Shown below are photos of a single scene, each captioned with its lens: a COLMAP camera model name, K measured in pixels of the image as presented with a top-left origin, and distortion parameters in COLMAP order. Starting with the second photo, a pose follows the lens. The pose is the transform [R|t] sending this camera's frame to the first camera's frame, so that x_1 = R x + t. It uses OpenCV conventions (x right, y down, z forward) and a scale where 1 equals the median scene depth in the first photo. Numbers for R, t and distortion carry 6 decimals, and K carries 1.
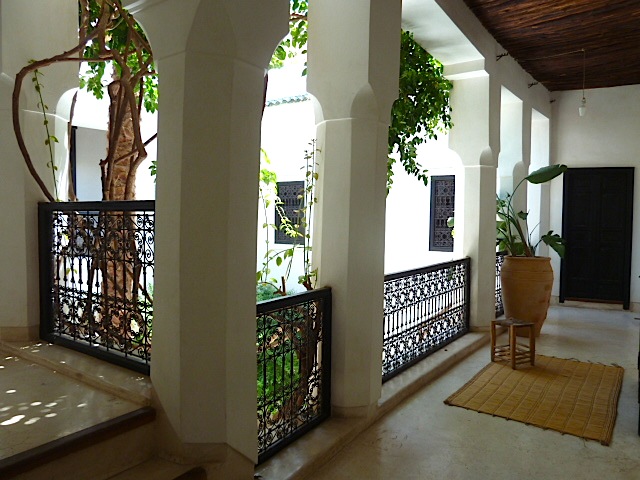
lens RADIAL K [[472.4, 0, 320.6], [0, 472.4, 239.3], [0, 0, 1]] dist [-0.044089, 0.019713]
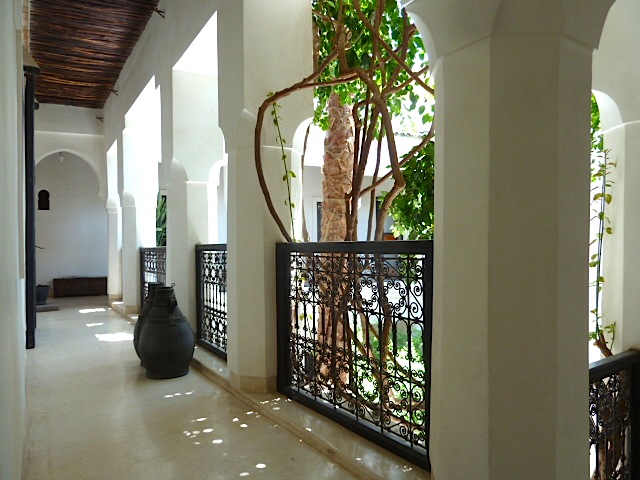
lens RADIAL K [[472.4, 0, 320.7], [0, 472.4, 239.7], [0, 0, 1]] dist [-0.044089, 0.019713]
pose [[0.926282, -0.026592, -0.375892, -0.179953], [0.005407, 0.998342, -0.057302, -0.033242], [0.376793, 0.051045, 0.924890, 0.171477]]
